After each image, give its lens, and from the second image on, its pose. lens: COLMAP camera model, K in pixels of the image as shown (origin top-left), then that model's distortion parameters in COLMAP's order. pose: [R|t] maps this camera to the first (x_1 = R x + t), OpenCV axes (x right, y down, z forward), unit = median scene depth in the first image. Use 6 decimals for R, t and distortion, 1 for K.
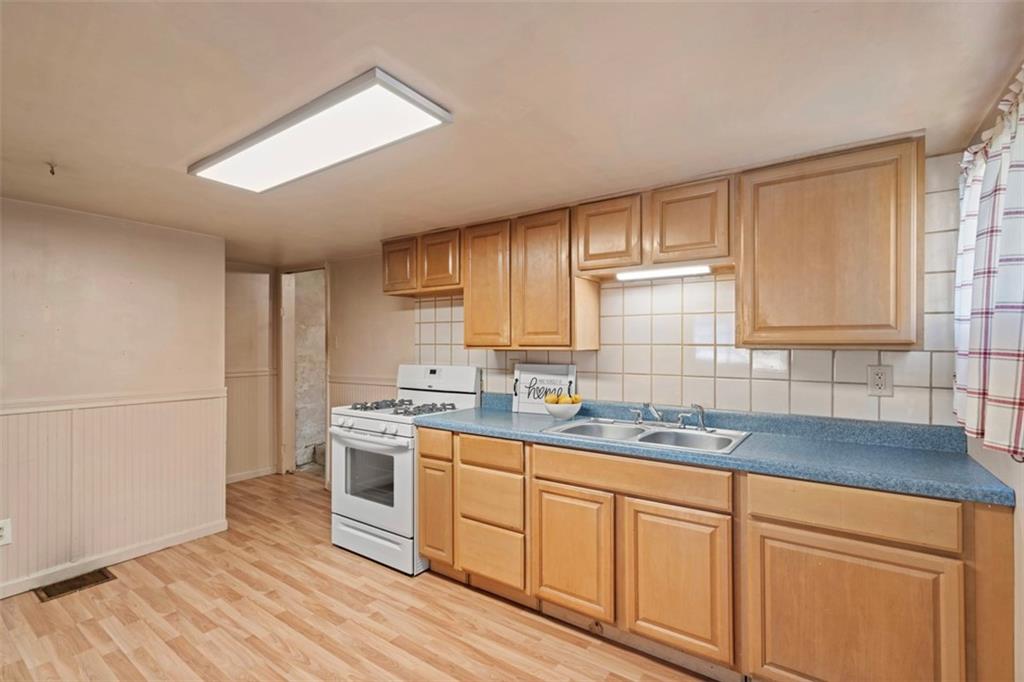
lens RADIAL K [[466.6, 0, 510.0], [0, 466.6, 345.7], [0, 0, 1]] dist [-0.000188, 0.000226]
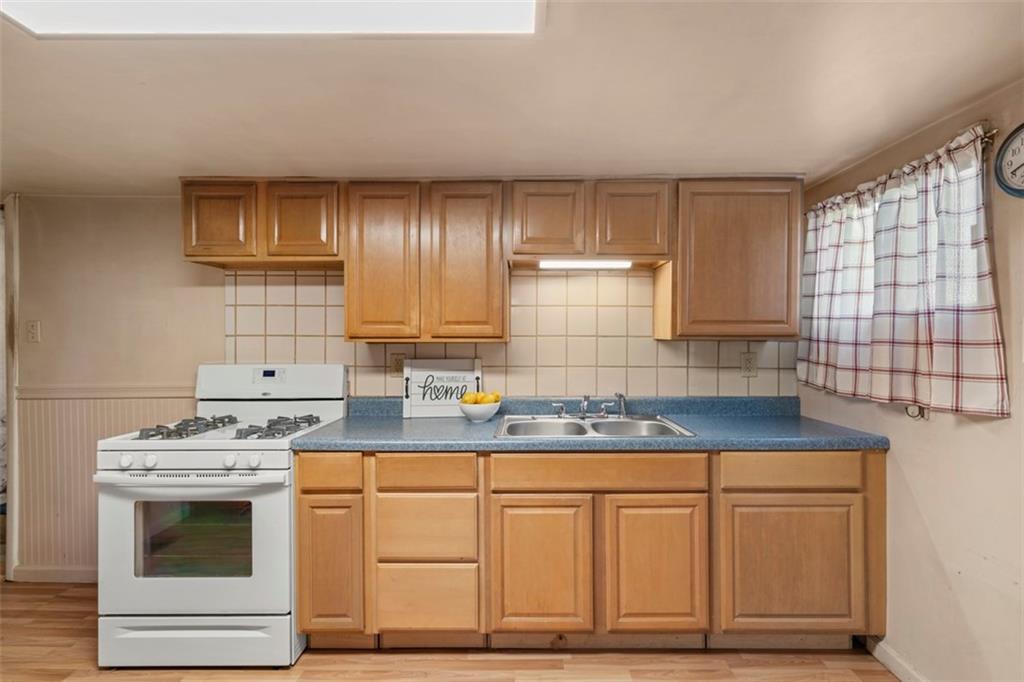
lens RADIAL K [[467.3, 0, 522.1], [0, 467.3, 340.1], [0, 0, 1]] dist [-0.002246, 0.000808]
pose [[0.818416, -0.003192, 0.574618, -0.335120], [0.000891, 0.999990, 0.004285, 0.001600], [-0.574626, -0.002995, 0.818411, 0.236208]]
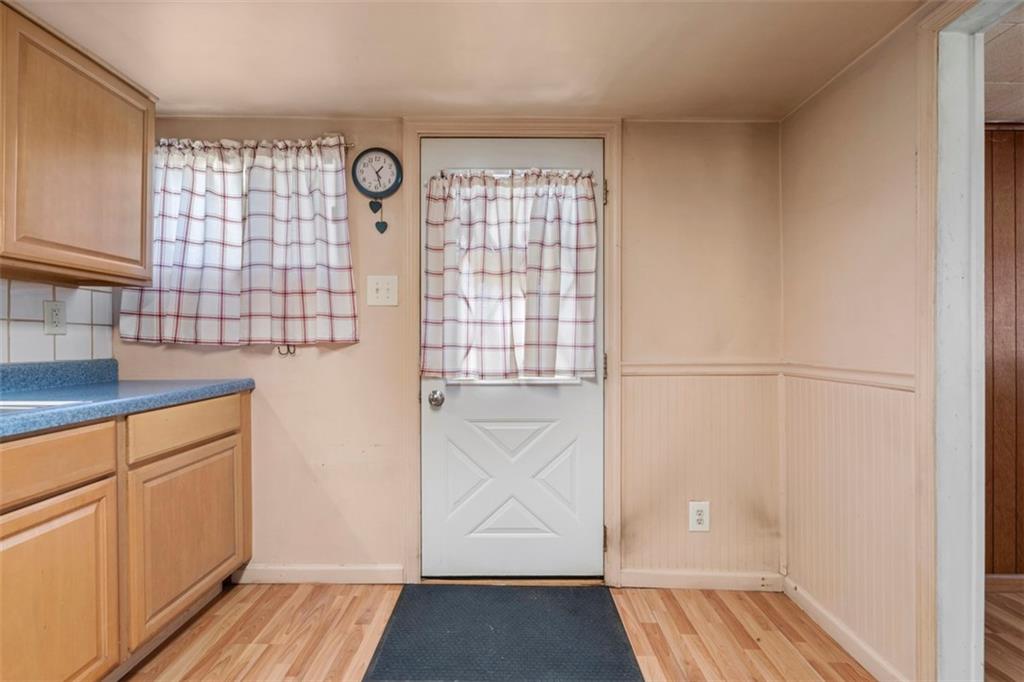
lens RADIAL K [[462.8, 0, 511.4], [0, 462.8, 342.5], [0, 0, 1]] dist [-0.002191, 0.000643]
pose [[-0.580147, -0.006323, 0.814487, -0.363893], [-0.002757, 0.999979, 0.005799, 0.088361], [-0.814507, 0.001119, -0.580152, 0.600578]]
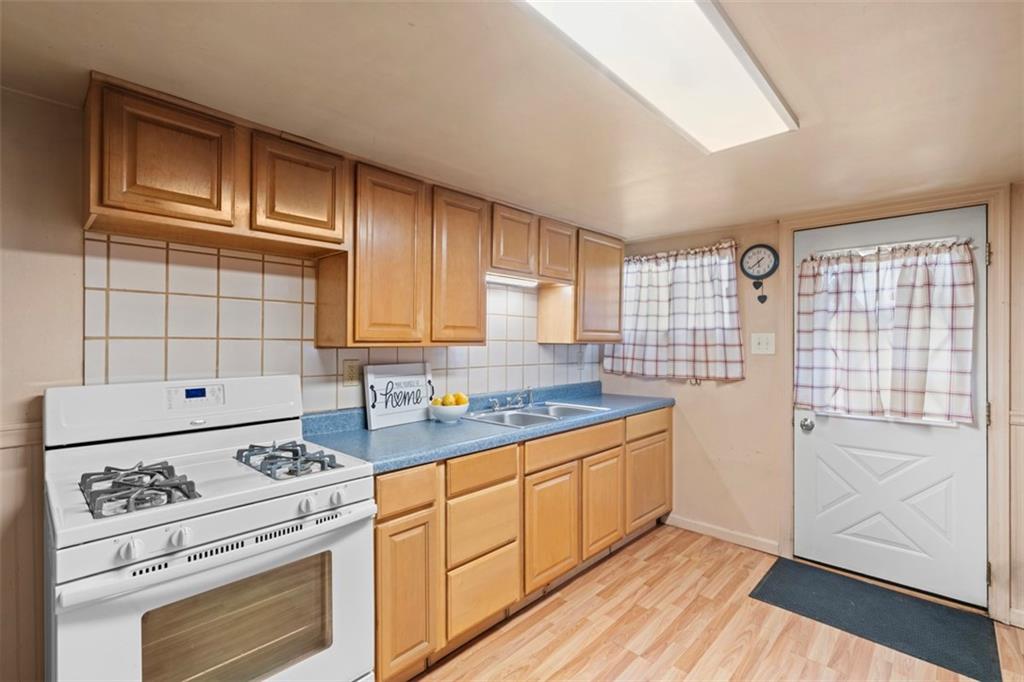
lens RADIAL K [[462.8, 0, 511.4], [0, 462.8, 342.5], [0, 0, 1]] dist [-0.002191, 0.000643]
pose [[0.139598, -0.003538, 0.990202, -0.786286], [-0.002129, 0.999990, 0.003873, -0.001529], [-0.990206, -0.002649, 0.139589, 0.768214]]
